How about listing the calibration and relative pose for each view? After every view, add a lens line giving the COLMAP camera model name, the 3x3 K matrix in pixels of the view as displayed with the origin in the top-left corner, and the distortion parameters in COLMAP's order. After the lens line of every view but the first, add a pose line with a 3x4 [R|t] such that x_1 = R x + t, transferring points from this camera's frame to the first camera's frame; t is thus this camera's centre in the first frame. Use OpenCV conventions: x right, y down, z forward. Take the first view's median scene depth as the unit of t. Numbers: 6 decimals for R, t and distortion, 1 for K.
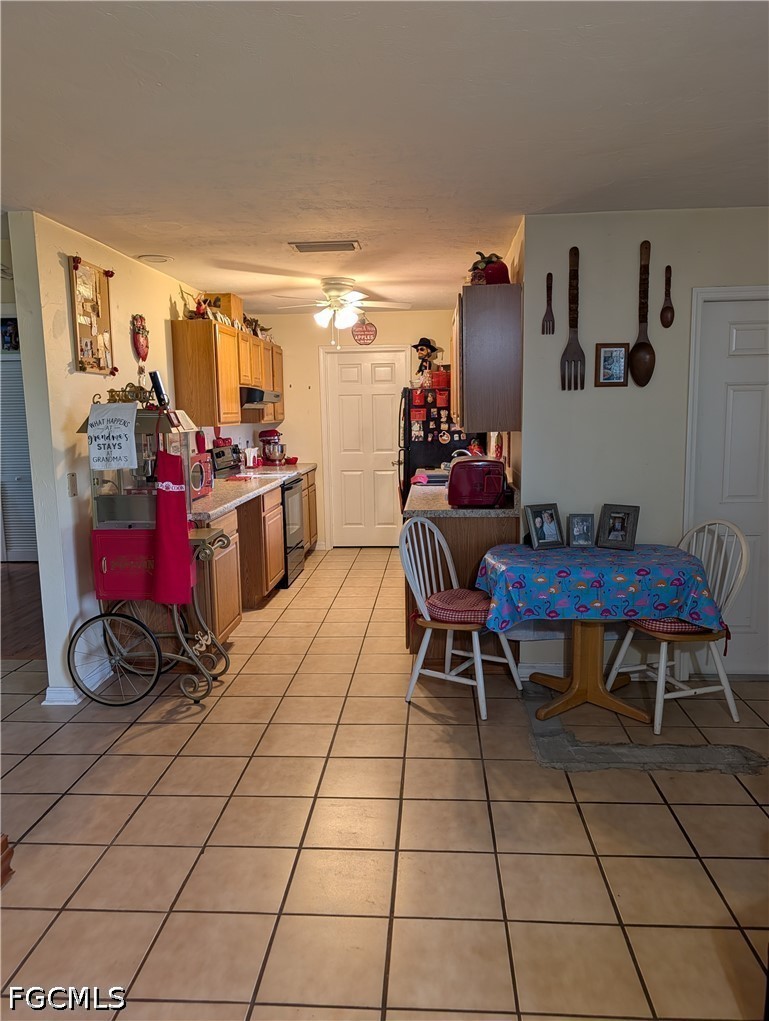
lens RADIAL K [[735.3, 0, 390.1], [0, 735.3, 511.4], [0, 0, 1]] dist [0.031112, -0.038430]
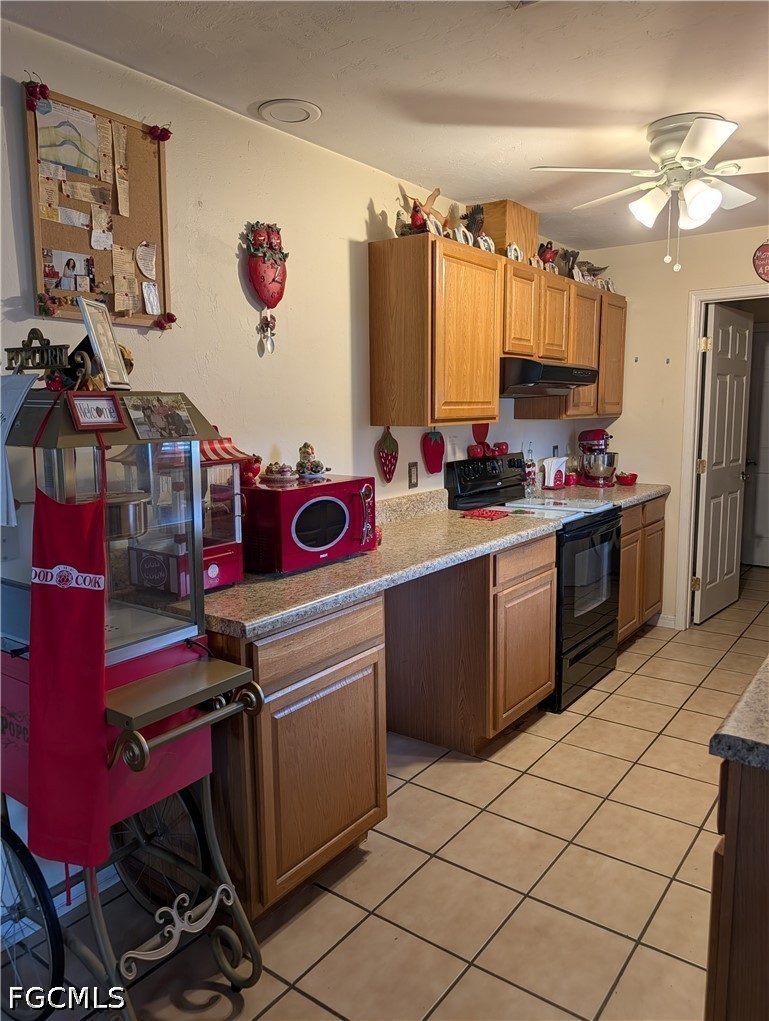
lens RADIAL K [[735.3, 0, 379.6], [0, 735.3, 506.1], [0, 0, 1]] dist [0.031112, -0.038430]
pose [[0.836555, 0.081337, -0.541811, 0.043921], [-0.078741, 0.996501, 0.028020, -0.066005], [0.542195, 0.019223, 0.840033, 0.502625]]
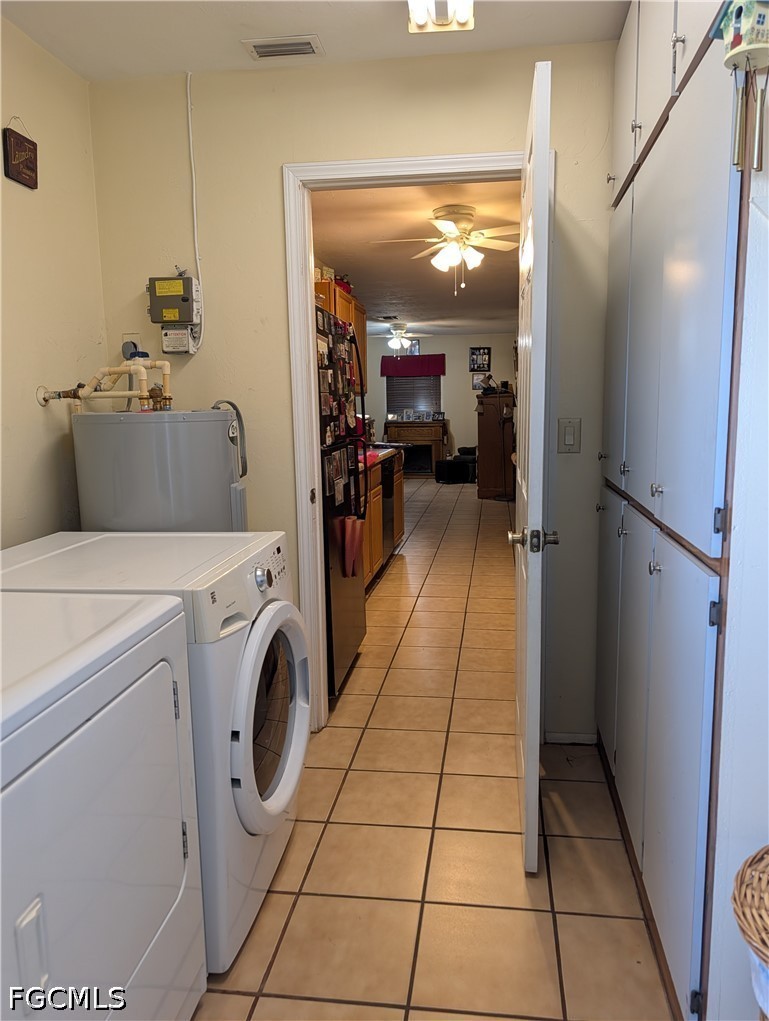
lens RADIAL K [[735.3, 0, 397.1], [0, 735.3, 530.4], [0, 0, 1]] dist [0.031112, -0.038430]
pose [[-0.996900, 0.019103, 0.076327, -0.063777], [0.041490, 0.951878, 0.303654, -0.229429], [-0.066854, 0.305880, -0.949720, 1.908605]]
